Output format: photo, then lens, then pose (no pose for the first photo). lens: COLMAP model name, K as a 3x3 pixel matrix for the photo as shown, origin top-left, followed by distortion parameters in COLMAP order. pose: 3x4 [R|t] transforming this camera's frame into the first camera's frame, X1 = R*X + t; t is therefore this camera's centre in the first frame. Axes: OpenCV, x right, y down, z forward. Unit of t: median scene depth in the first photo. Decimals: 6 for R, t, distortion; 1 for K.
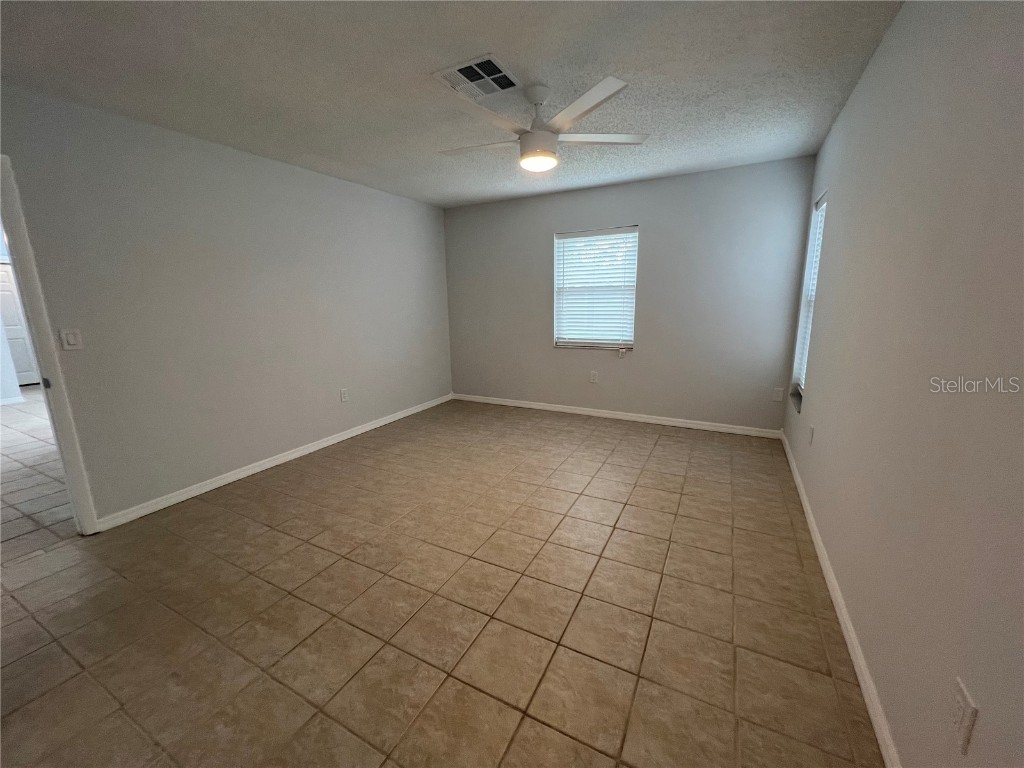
lens RADIAL K [[409.7, 0, 508.9], [0, 409.7, 381.7], [0, 0, 1]] dist [-0.002712, 0.000163]
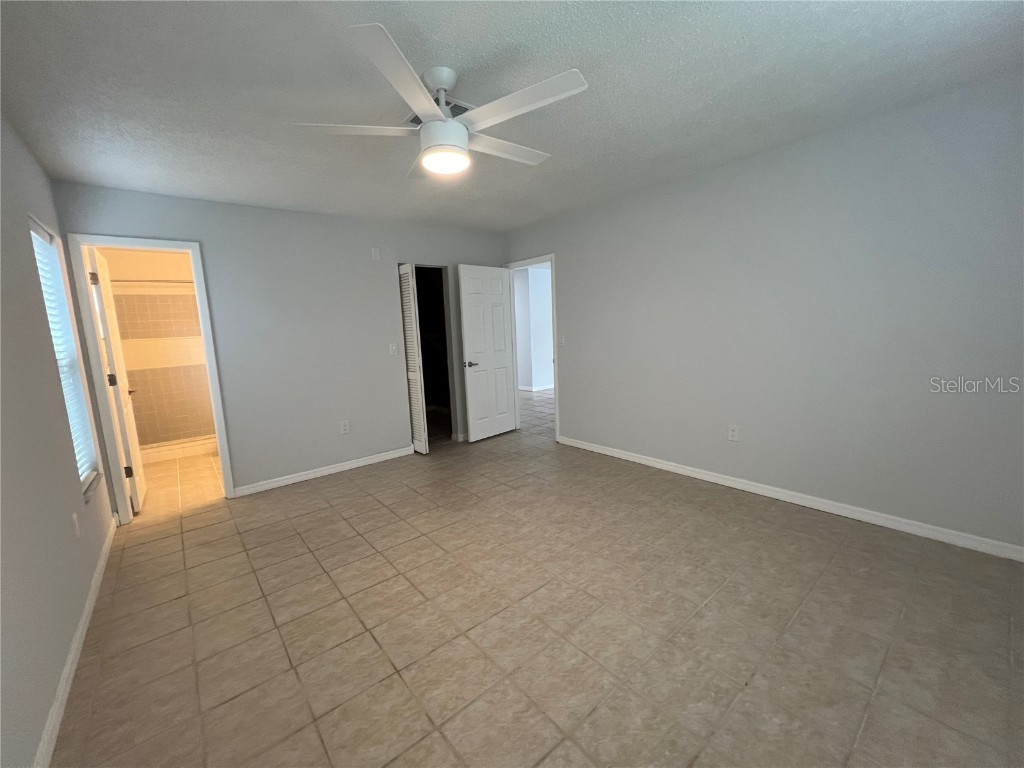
lens RADIAL K [[410.1, 0, 508.4], [0, 410.1, 384.7], [0, 0, 1]] dist [-0.001699, 0.000702]
pose [[-0.378828, 0.167076, -0.910261, 0.673649], [-0.135121, 0.963044, 0.232998, -0.262207], [0.915550, 0.211261, -0.342253, 1.211592]]
